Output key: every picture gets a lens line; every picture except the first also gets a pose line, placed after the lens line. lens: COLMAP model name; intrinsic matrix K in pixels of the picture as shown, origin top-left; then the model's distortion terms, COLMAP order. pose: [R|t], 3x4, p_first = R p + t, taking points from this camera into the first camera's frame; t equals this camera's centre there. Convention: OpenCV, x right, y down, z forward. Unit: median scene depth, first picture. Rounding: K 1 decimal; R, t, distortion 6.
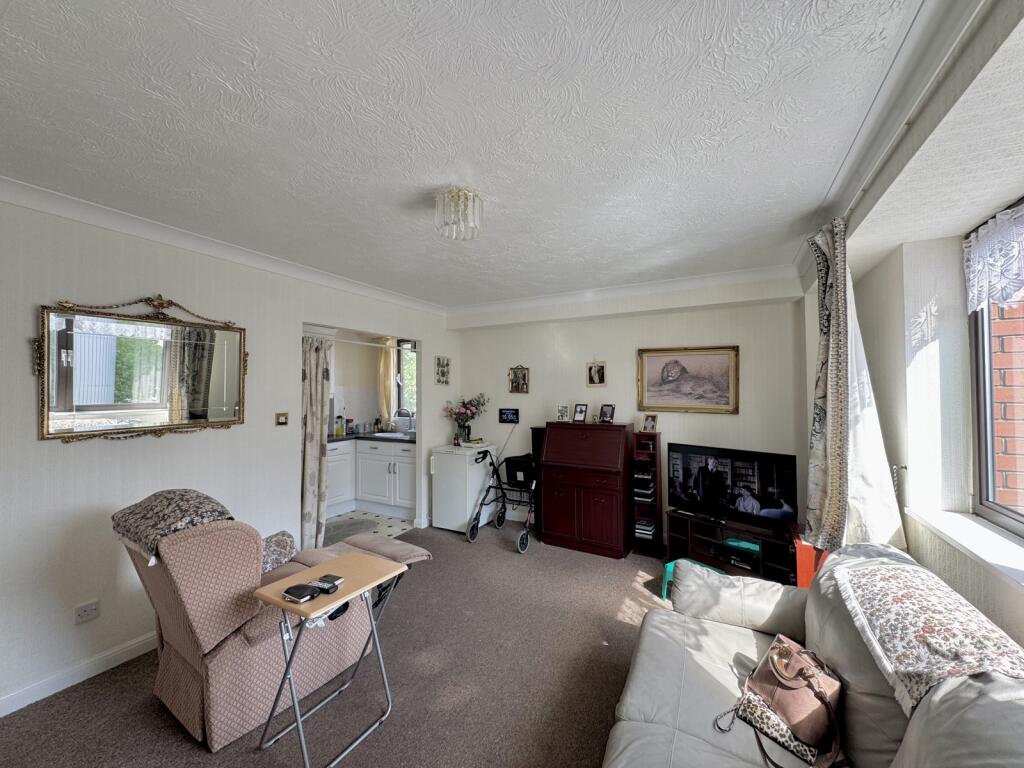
lens RADIAL K [[409.4, 0, 510.3], [0, 409.4, 384.3], [0, 0, 1]] dist [-0.001626, 0.000140]
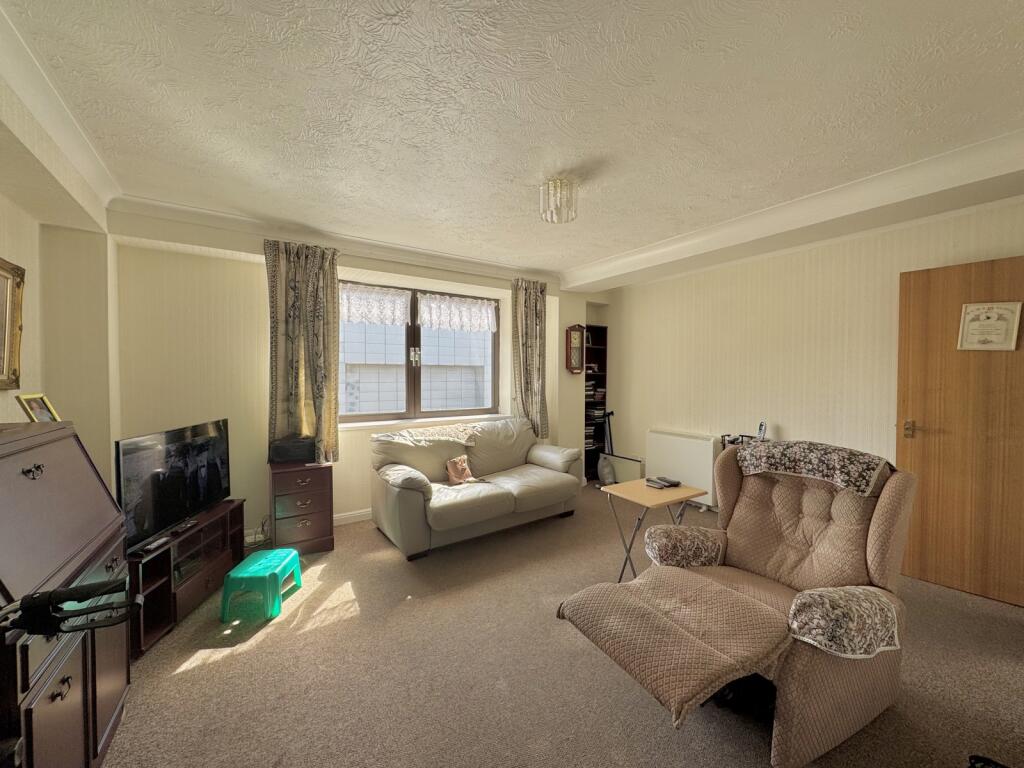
lens RADIAL K [[409.4, 0, 517.4], [0, 409.4, 383.2], [0, 0, 1]] dist [-0.001626, 0.000140]
pose [[-0.894466, -0.002638, 0.447129, -0.282825], [-0.003499, 0.999993, -0.001101, 0.056145], [-0.447123, -0.002549, -0.894469, 1.081275]]
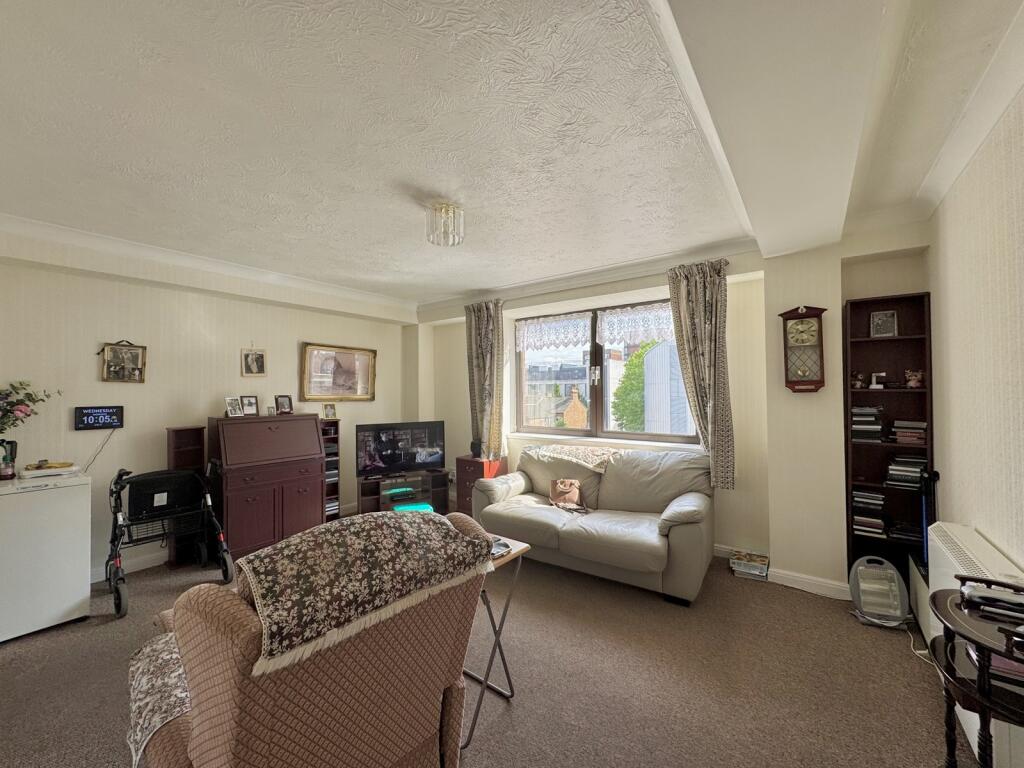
lens RADIAL K [[409.4, 0, 519.4], [0, 409.4, 386.5], [0, 0, 1]] dist [-0.001626, 0.000140]
pose [[0.128514, 0.013544, 0.991615, -0.647771], [-0.013805, 0.999834, -0.011867, 0.031923], [-0.991612, -0.012164, 0.128679, 0.321230]]
